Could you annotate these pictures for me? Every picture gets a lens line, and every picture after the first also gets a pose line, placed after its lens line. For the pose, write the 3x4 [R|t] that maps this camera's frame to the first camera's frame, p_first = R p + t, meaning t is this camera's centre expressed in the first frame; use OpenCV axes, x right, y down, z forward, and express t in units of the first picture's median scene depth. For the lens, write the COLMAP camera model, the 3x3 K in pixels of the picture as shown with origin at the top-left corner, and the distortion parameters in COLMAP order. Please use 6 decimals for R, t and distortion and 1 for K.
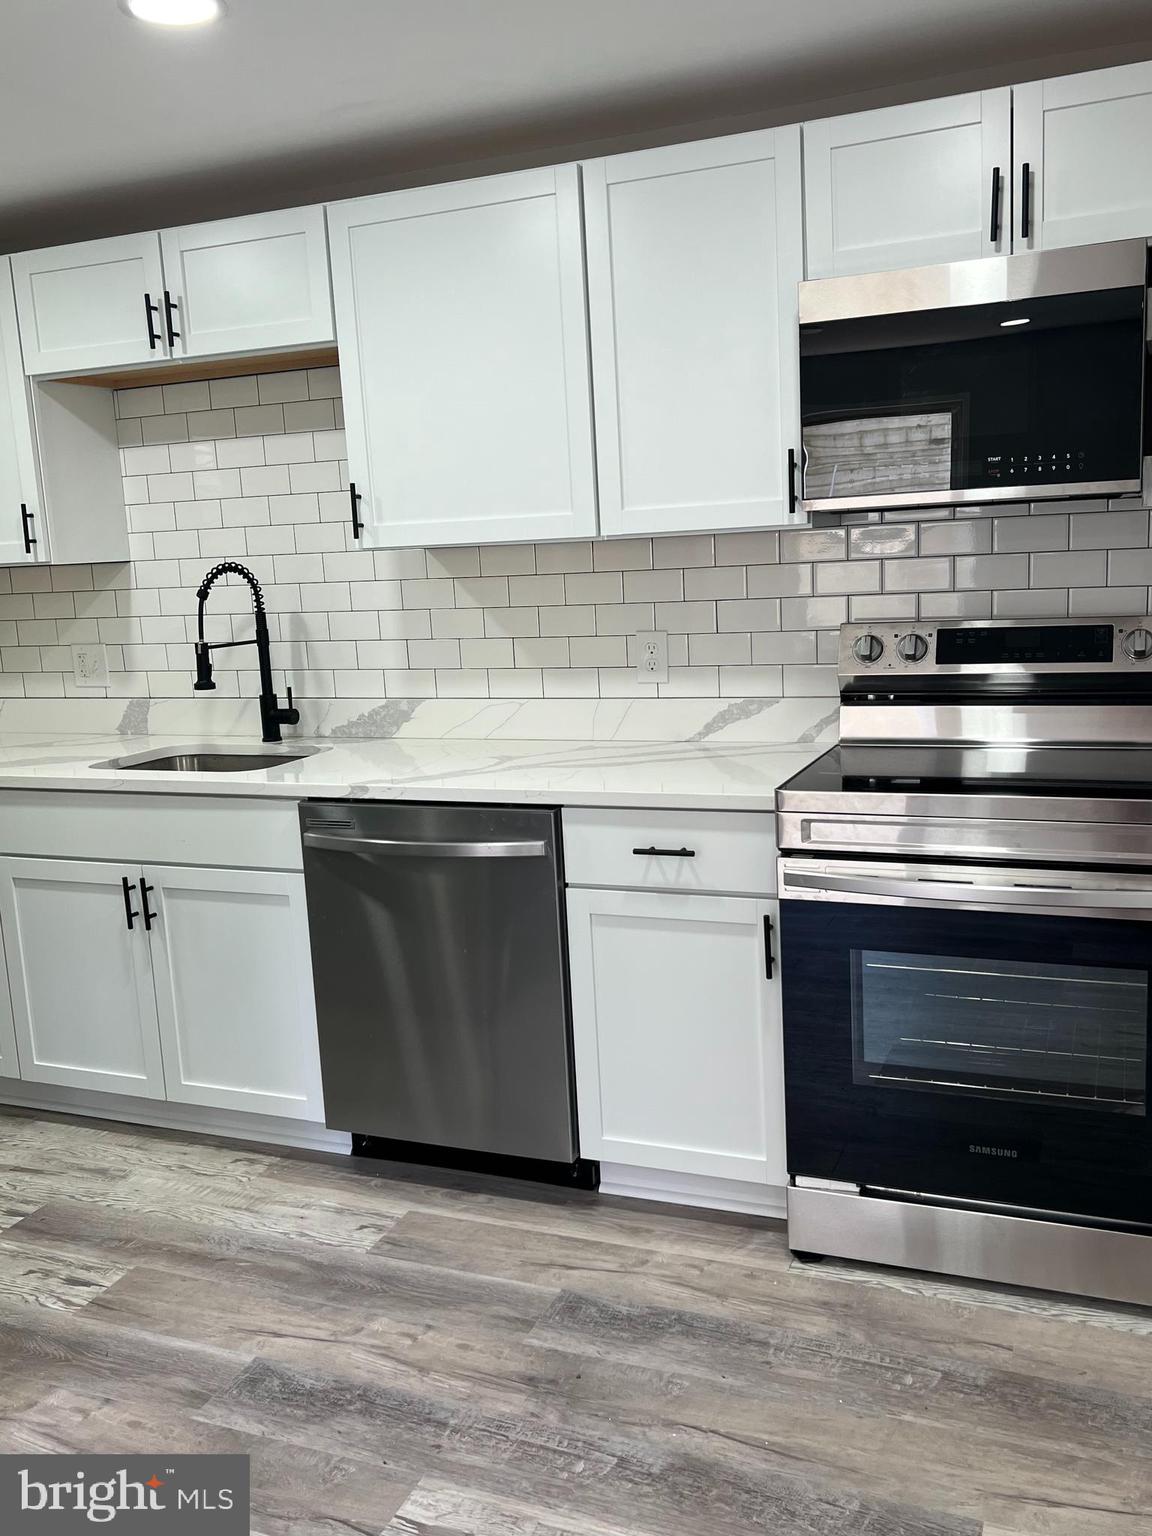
lens RADIAL K [[1338.7, 0, 576.0], [0, 1338.7, 768.0], [0, 0, 1]] dist [0.127856, -0.263476]
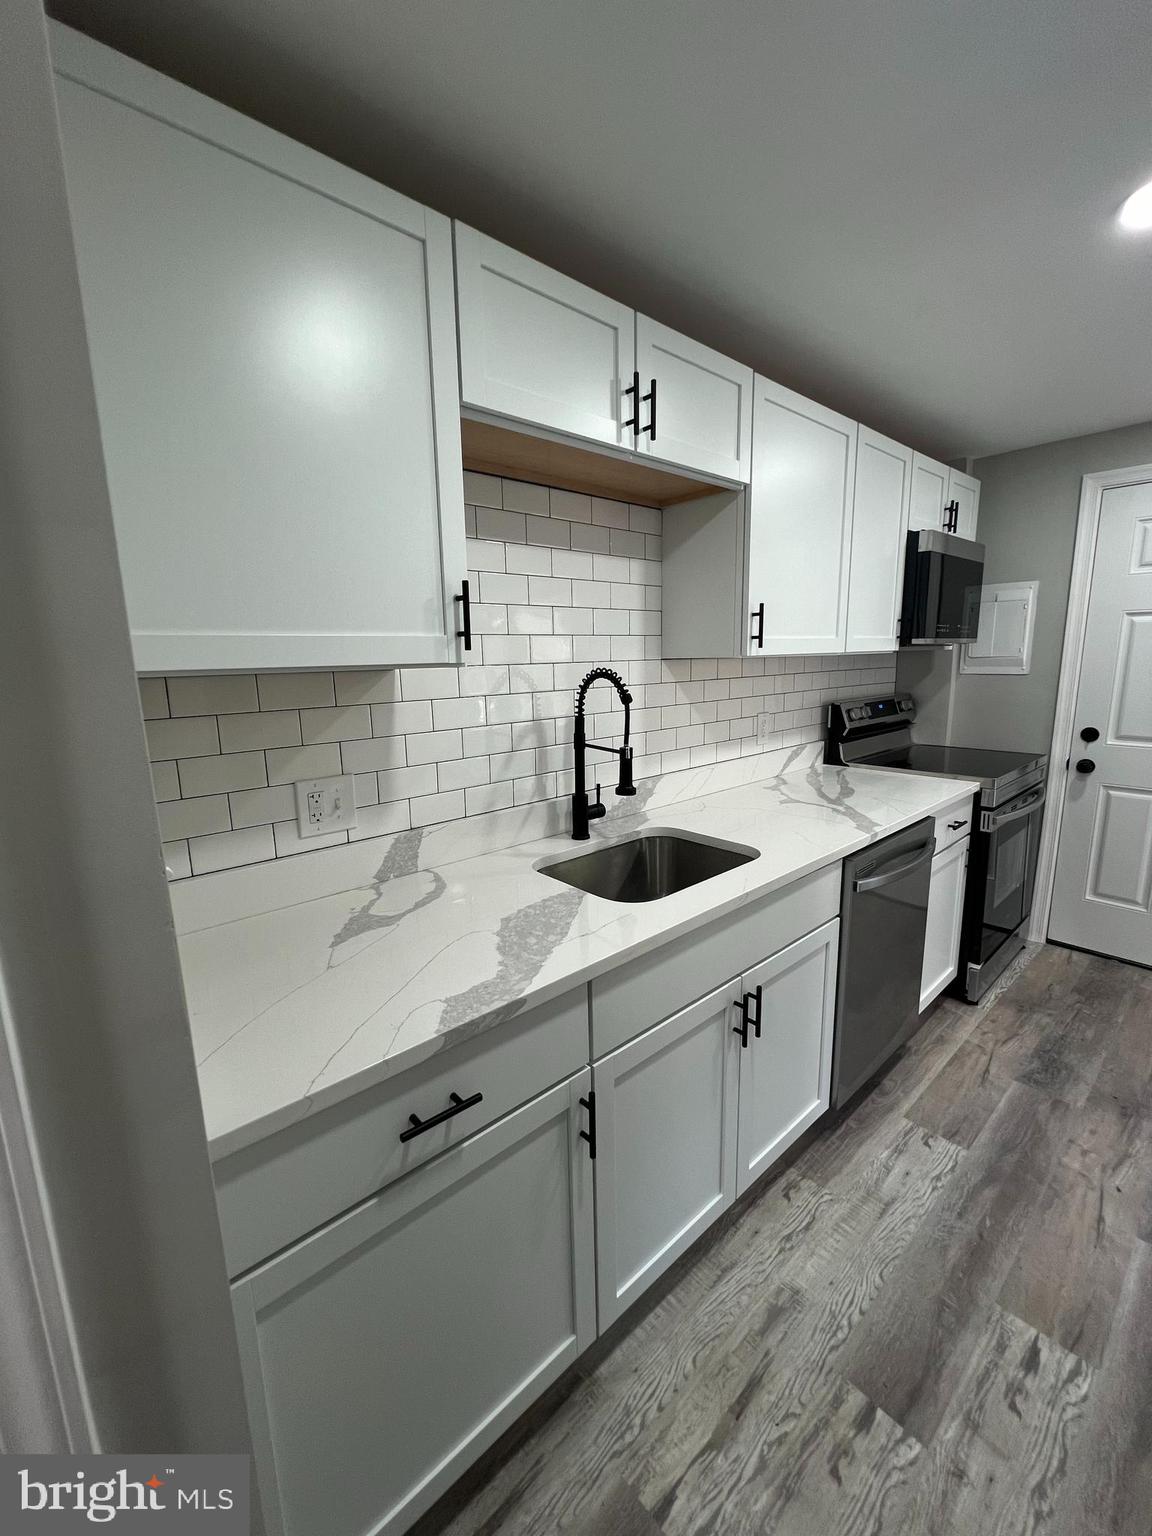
lens RADIAL K [[622.6, 0, 573.1], [0, 622.6, 765.2], [0, 0, 1]] dist [-0.000751, 0.000330]
pose [[0.434805, -0.115688, 0.893063, -0.808039], [0.152593, 0.986838, 0.053543, -0.127167], [-0.887502, 0.112994, 0.446735, 0.960176]]
